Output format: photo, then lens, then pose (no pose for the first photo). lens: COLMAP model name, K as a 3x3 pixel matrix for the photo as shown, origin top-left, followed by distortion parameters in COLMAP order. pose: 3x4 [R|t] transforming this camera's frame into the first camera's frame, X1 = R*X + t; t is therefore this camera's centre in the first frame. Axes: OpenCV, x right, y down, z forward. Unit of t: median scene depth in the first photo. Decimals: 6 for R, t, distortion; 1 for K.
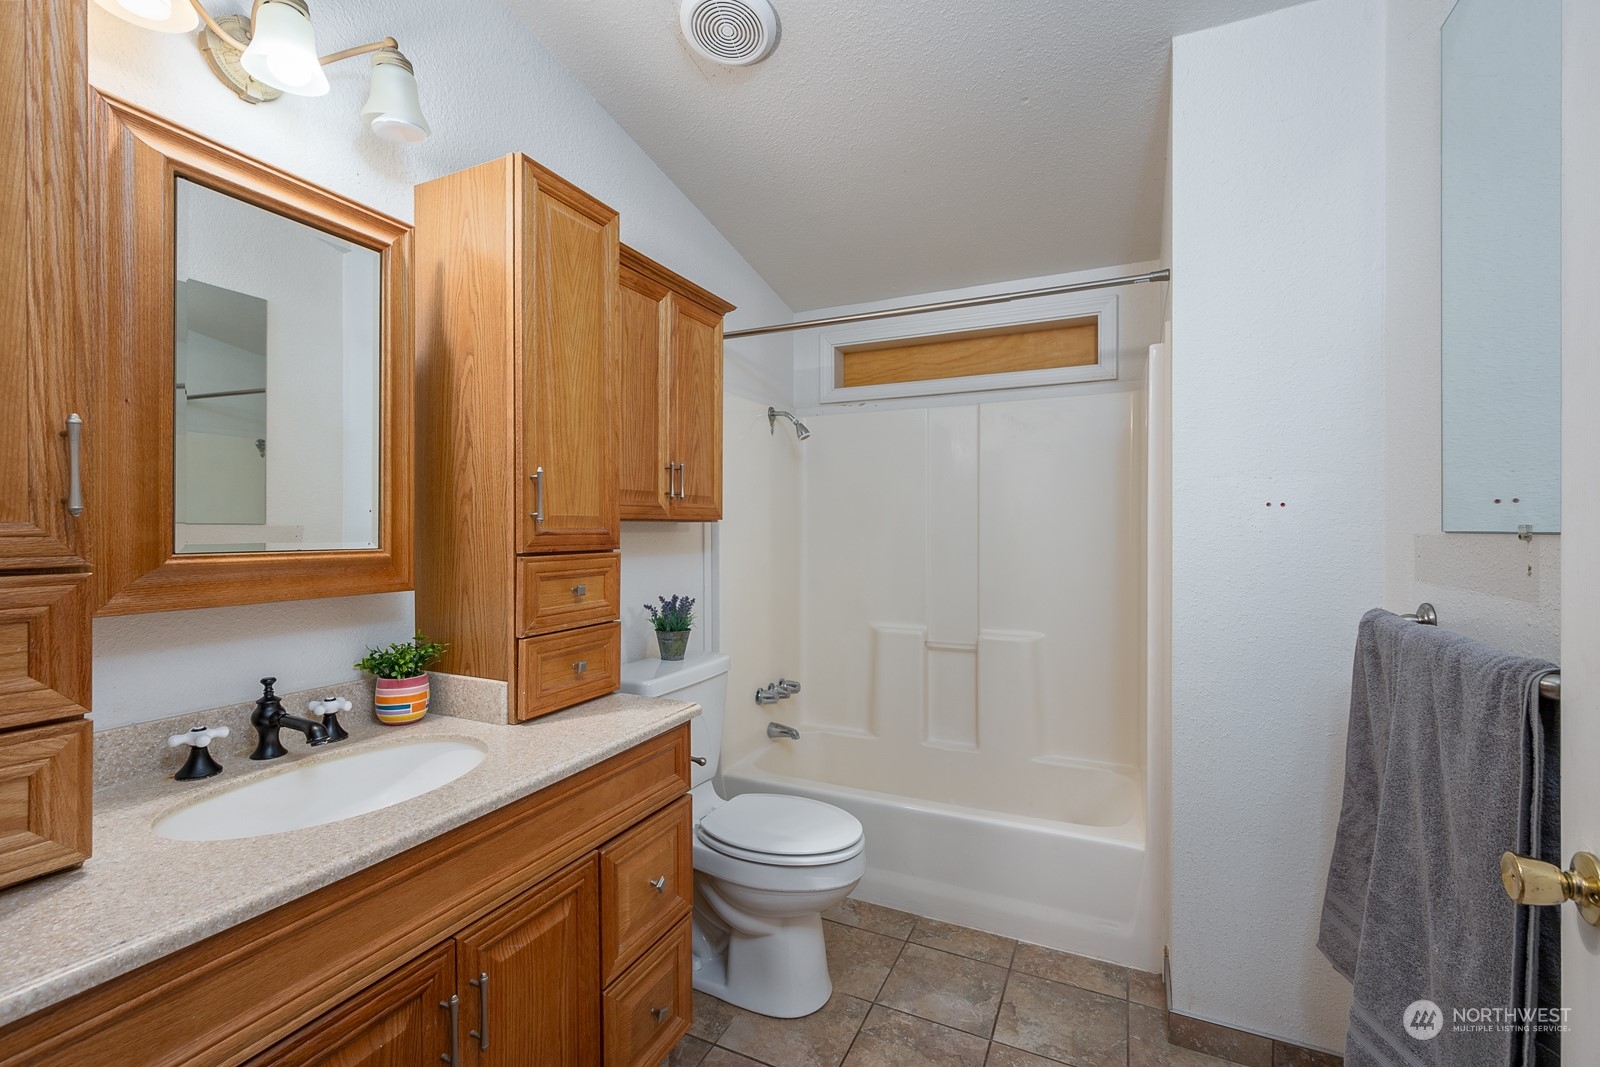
lens RADIAL K [[698.7, 0, 799.1], [0, 698.7, 532.0], [0, 0, 1]] dist [0.001139, -0.000027]
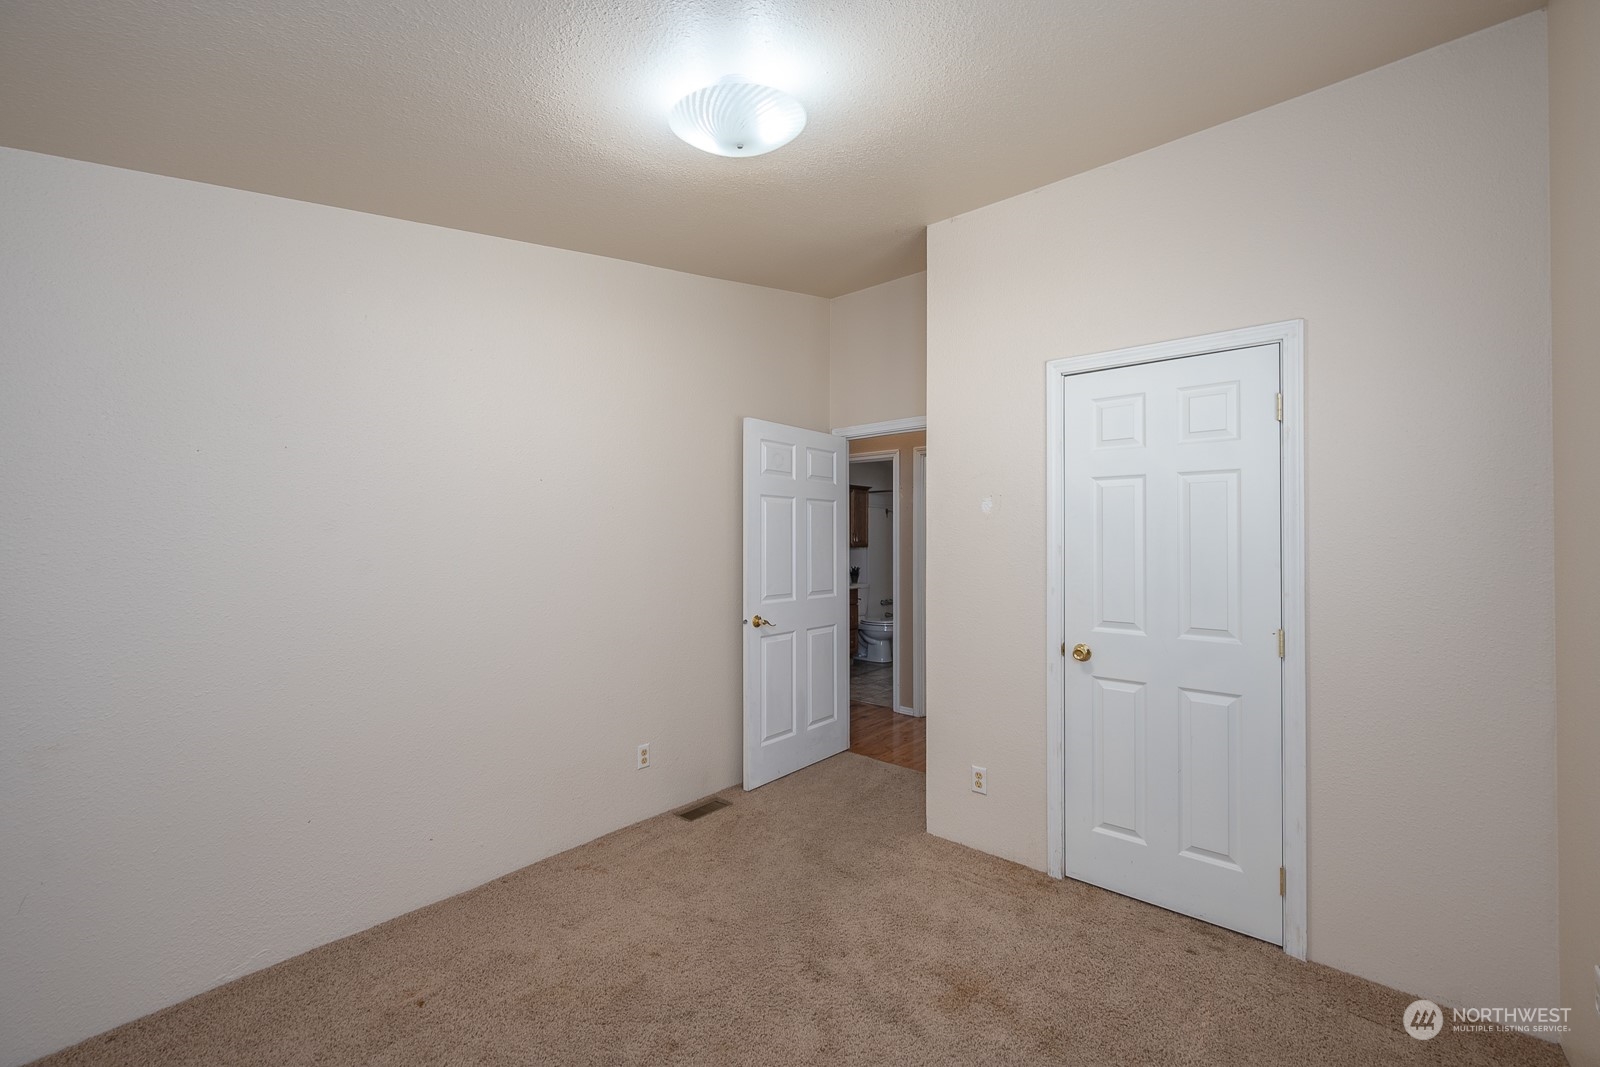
lens RADIAL K [[648.4, 0, 798.7], [0, 648.4, 537.8], [0, 0, 1]] dist [0.002142, -0.000186]
pose [[0.965422, -0.002378, -0.260681, 0.459629], [-0.001256, 0.999904, -0.013775, -0.019622], [0.260689, 0.013626, 0.965327, -2.566097]]
